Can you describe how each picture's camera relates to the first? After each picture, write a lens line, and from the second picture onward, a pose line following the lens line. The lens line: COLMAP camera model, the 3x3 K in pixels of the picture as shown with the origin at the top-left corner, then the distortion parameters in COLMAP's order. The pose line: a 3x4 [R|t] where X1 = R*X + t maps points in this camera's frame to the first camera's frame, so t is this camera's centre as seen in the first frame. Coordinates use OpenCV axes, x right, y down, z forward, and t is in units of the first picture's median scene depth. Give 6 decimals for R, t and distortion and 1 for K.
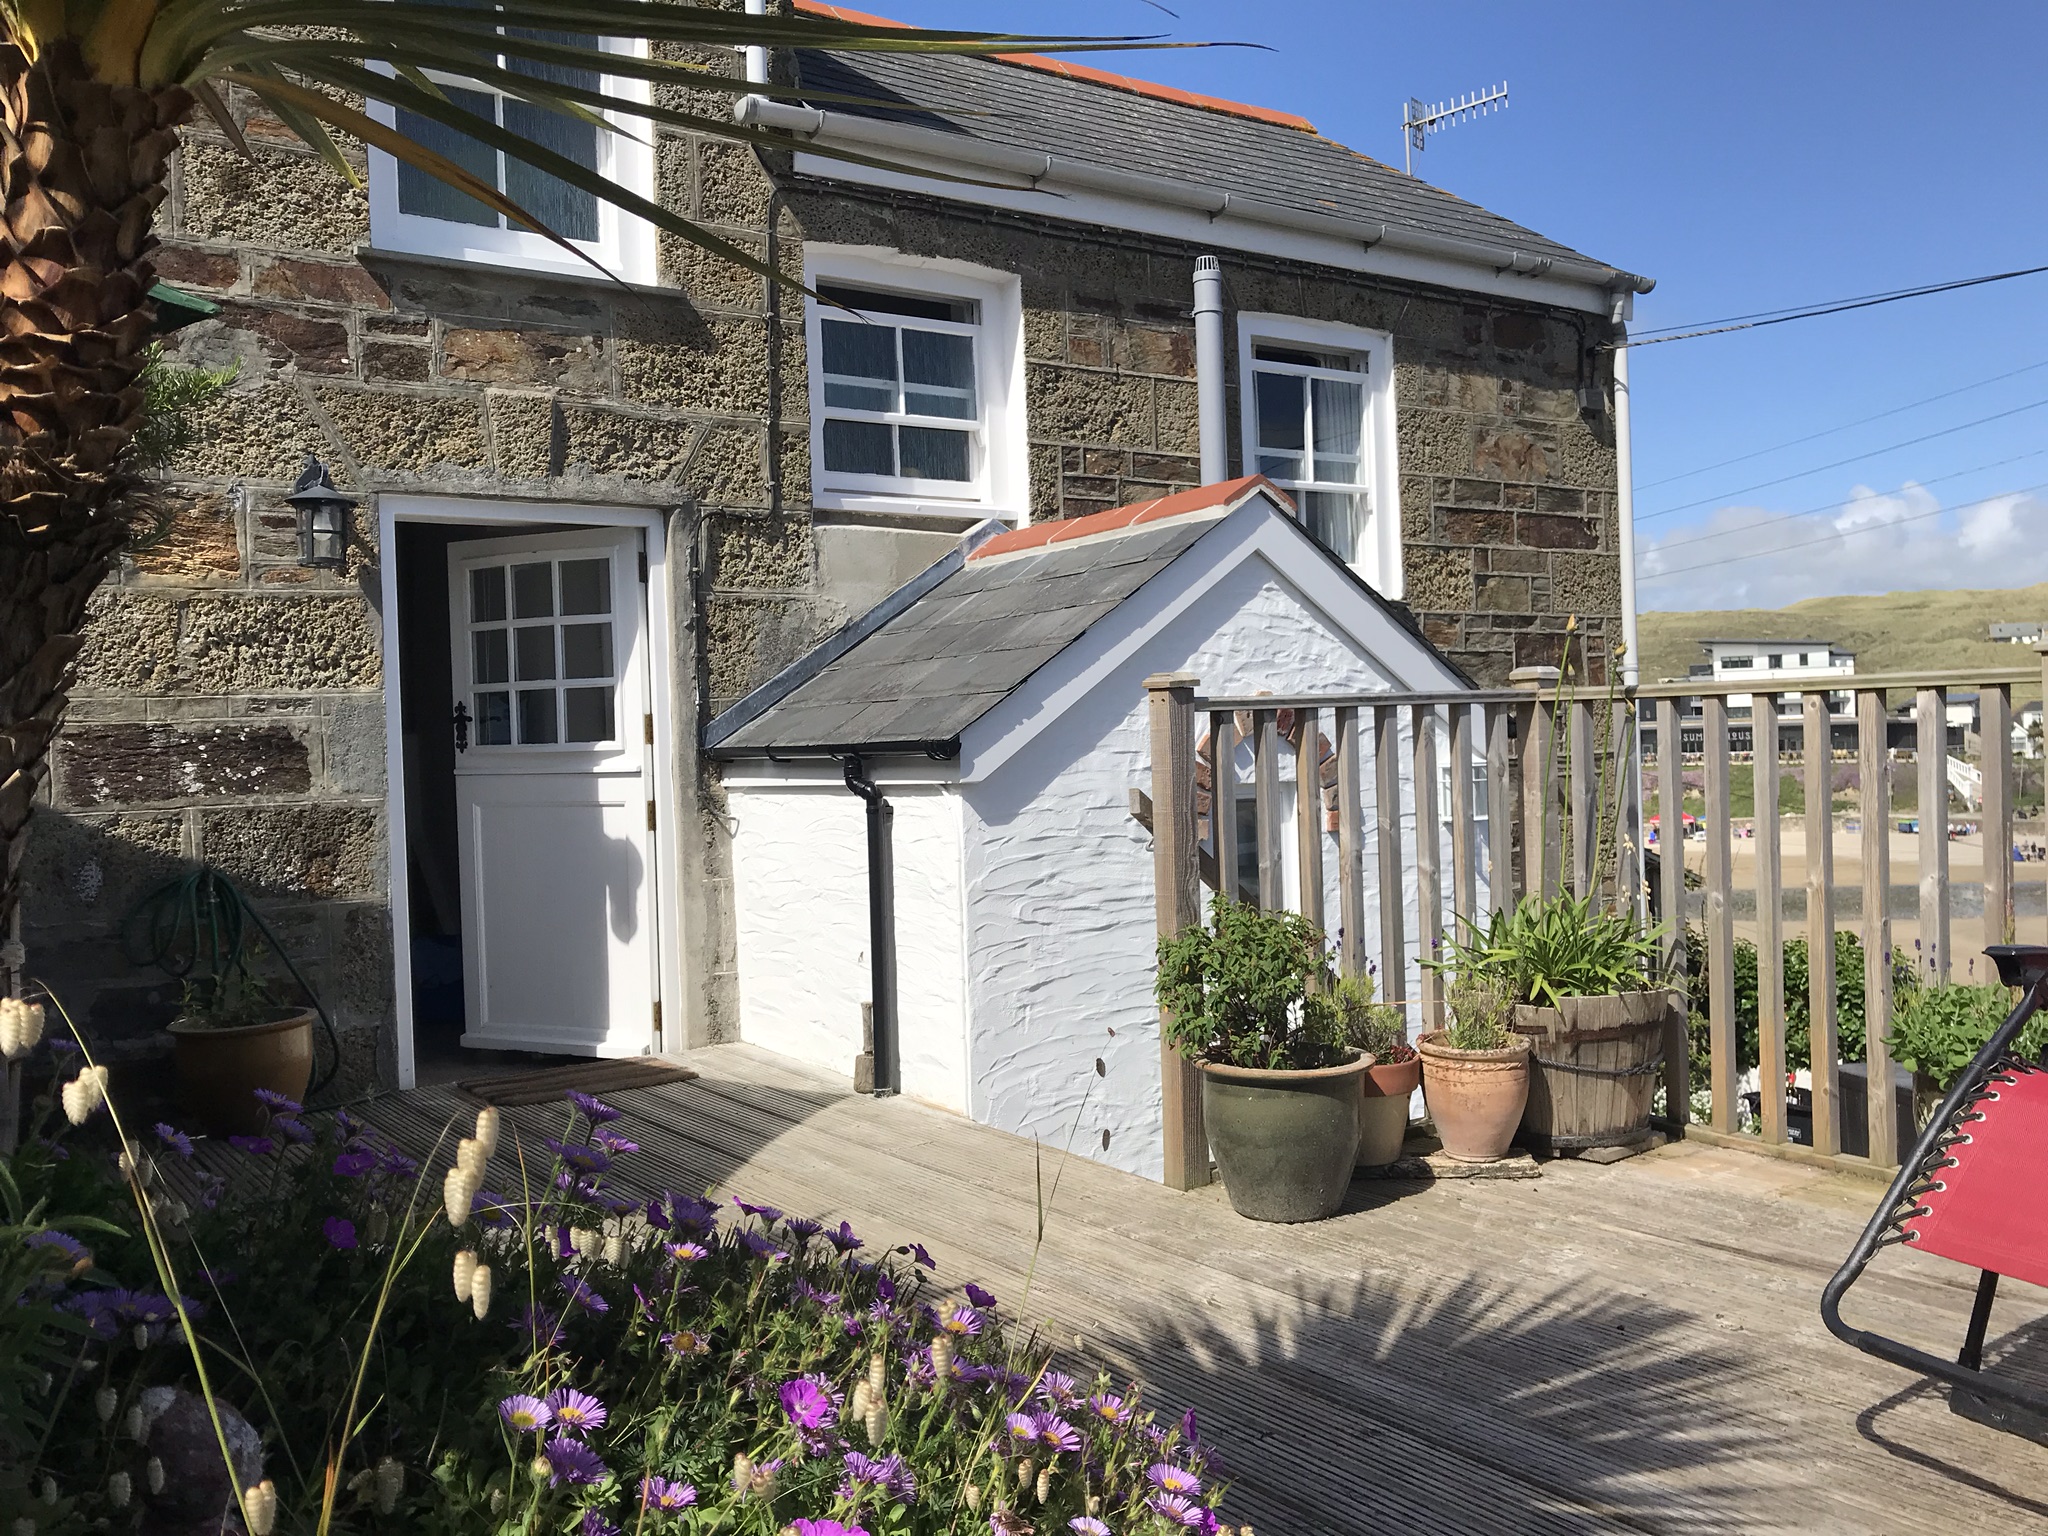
lens RADIAL K [[1683.5, 0, 1034.2], [0, 1683.5, 772.8], [0, 0, 1]] dist [0.021918, -0.021611]
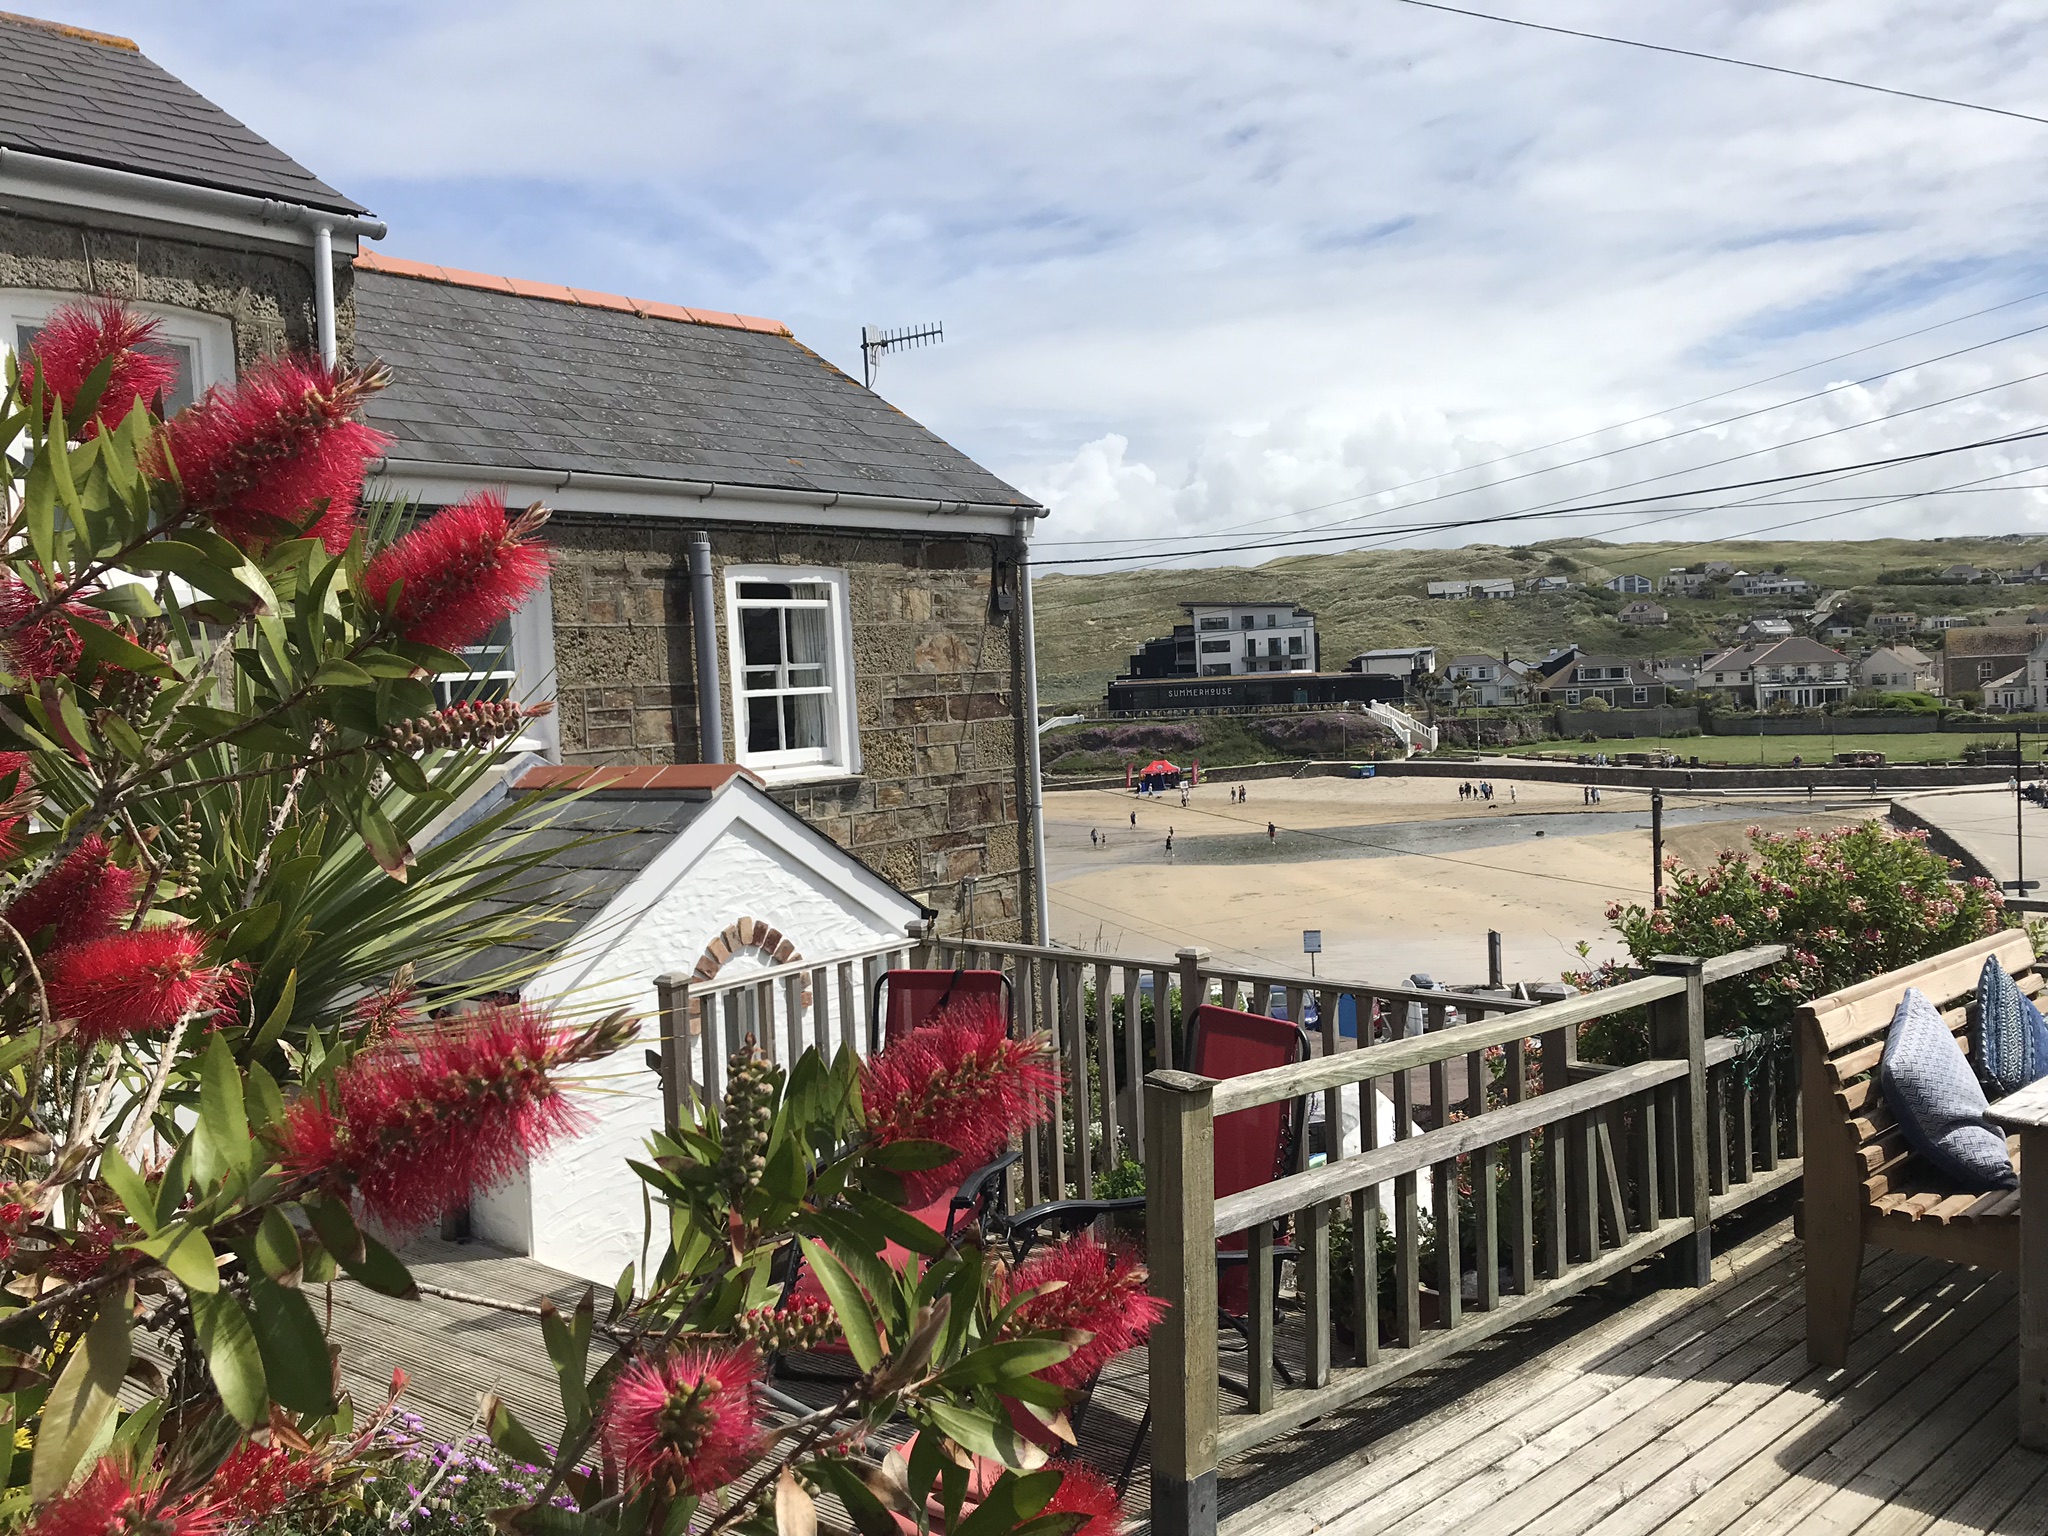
lens RADIAL K [[1683.5, 0, 1034.8], [0, 1683.5, 755.9], [0, 0, 1]] dist [0.021918, -0.021611]
pose [[0.959911, -0.023363, 0.279330, -0.018865], [0.018106, 0.999607, 0.021386, -0.208151], [-0.279720, -0.015471, 0.959957, -0.404953]]
